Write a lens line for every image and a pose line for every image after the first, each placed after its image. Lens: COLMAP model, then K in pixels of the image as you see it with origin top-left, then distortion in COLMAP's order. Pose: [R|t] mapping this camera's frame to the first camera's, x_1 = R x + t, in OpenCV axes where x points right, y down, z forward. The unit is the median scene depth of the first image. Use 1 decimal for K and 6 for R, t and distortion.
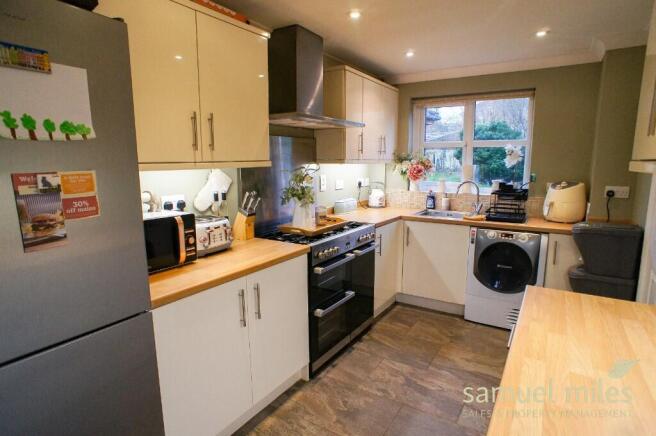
lens RADIAL K [[346.8, 0, 335.8], [0, 346.8, 218.6], [0, 0, 1]] dist [-0.073250, 0.043262]
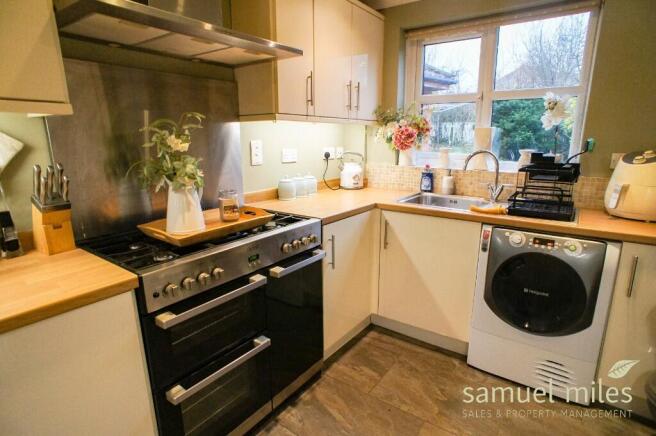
lens RADIAL K [[346.8, 0, 335.8], [0, 346.8, 218.6], [0, 0, 1]] dist [-0.073250, 0.043262]
pose [[0.998634, 0.013098, -0.050575, 0.152762], [-0.009573, 0.997549, 0.069319, -0.024995], [0.051359, -0.068740, 0.996312, 0.354400]]
